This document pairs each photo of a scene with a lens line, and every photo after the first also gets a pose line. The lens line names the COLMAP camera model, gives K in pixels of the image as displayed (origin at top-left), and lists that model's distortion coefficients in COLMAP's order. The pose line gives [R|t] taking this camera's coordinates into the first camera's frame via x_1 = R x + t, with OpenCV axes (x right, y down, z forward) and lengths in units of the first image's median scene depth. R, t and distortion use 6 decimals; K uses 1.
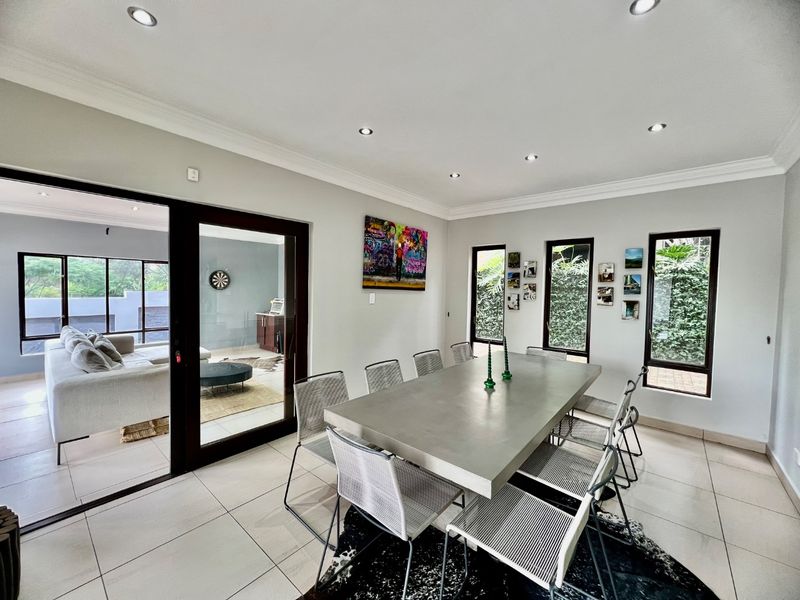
lens RADIAL K [[321.3, 0, 402.5], [0, 321.3, 298.0], [0, 0, 1]] dist [-0.002795, 0.000470]
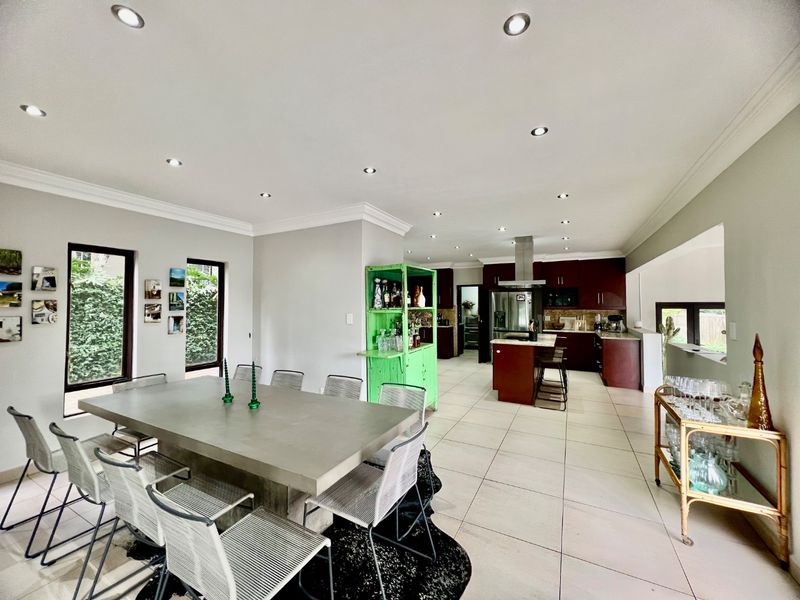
lens RADIAL K [[321.3, 0, 397.2], [0, 321.3, 300.0], [0, 0, 1]] dist [-0.002795, 0.000470]
pose [[-0.203641, -0.001438, 0.979045, -0.424879], [0.032893, 0.999424, 0.008310, -0.025918], [-0.978493, 0.033896, -0.203477, 0.410320]]
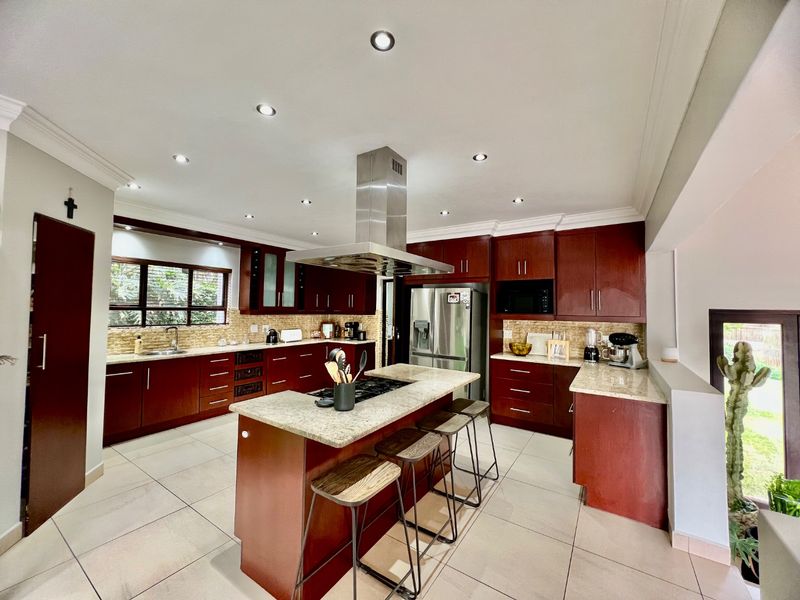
lens RADIAL K [[321.3, 0, 402.5], [0, 321.3, 300.9], [0, 0, 1]] dist [-0.002795, 0.000470]
pose [[-0.116245, 0.006366, 0.993200, 0.199167], [0.020000, 0.999792, -0.004067, 0.009769], [-0.993019, 0.019391, -0.116348, -0.354831]]
